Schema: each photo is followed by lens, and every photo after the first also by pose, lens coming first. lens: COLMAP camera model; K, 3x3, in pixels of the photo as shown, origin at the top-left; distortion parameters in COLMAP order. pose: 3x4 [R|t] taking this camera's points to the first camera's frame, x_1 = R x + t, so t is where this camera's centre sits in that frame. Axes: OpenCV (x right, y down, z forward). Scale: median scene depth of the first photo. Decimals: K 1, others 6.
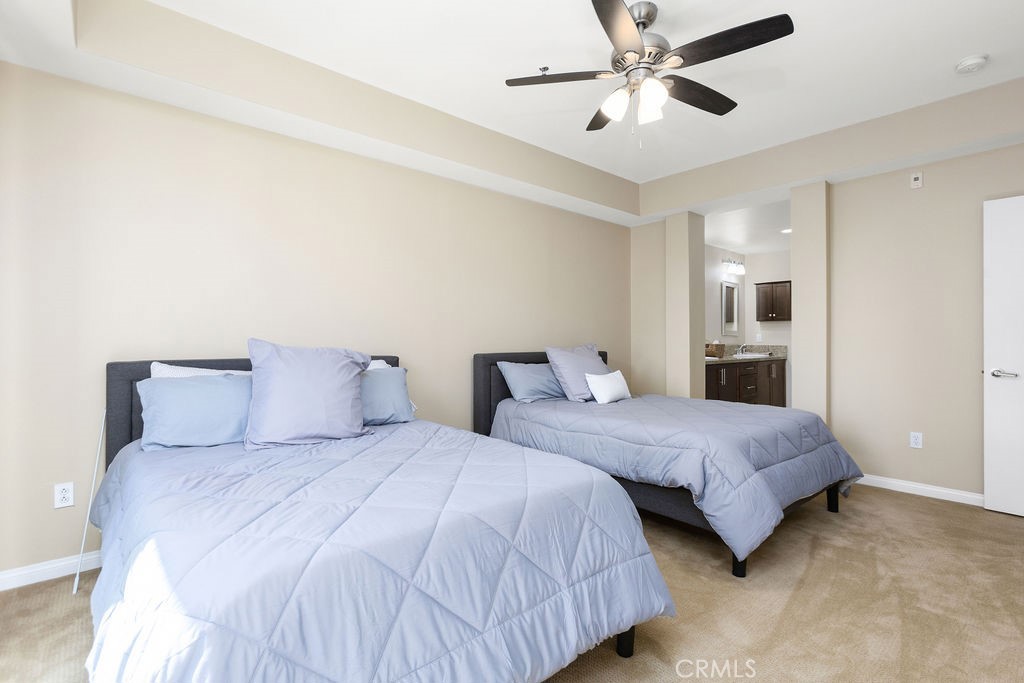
lens RADIAL K [[469.1, 0, 512.0], [0, 469.1, 341.5], [0, 0, 1]] dist [-0.002556, -0.000264]
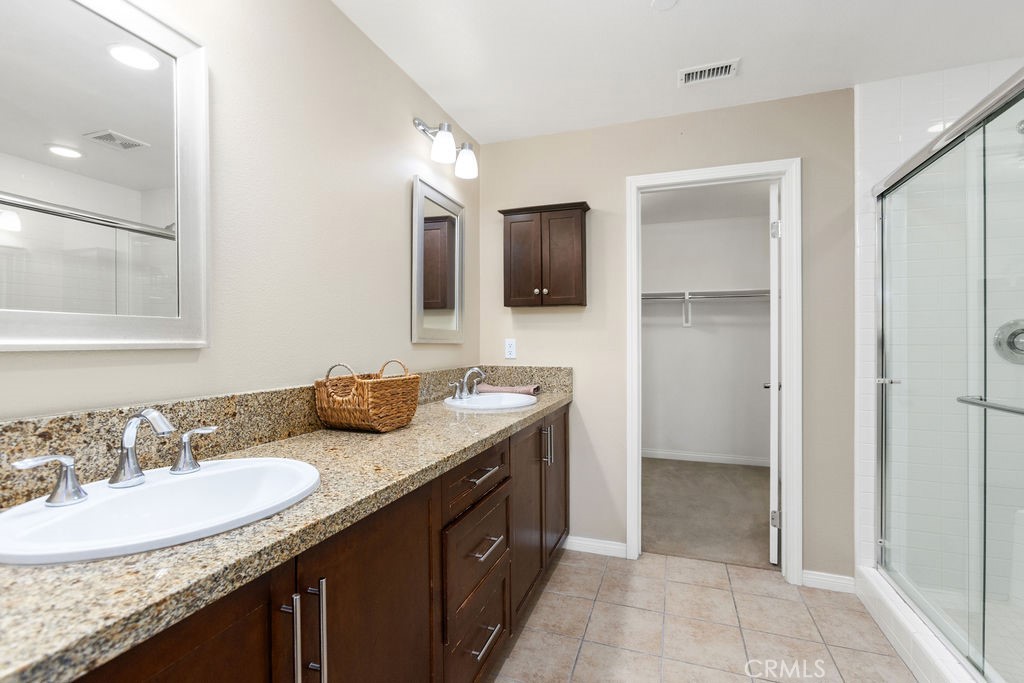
lens RADIAL K [[469.1, 0, 512.0], [0, 469.1, 341.5], [0, 0, 1]] dist [-0.002556, -0.000264]
pose [[0.873785, 0.001827, 0.486309, 0.343726], [0.000207, 0.999991, -0.004129, -0.012453], [-0.486313, 0.003708, 0.873777, 0.669112]]
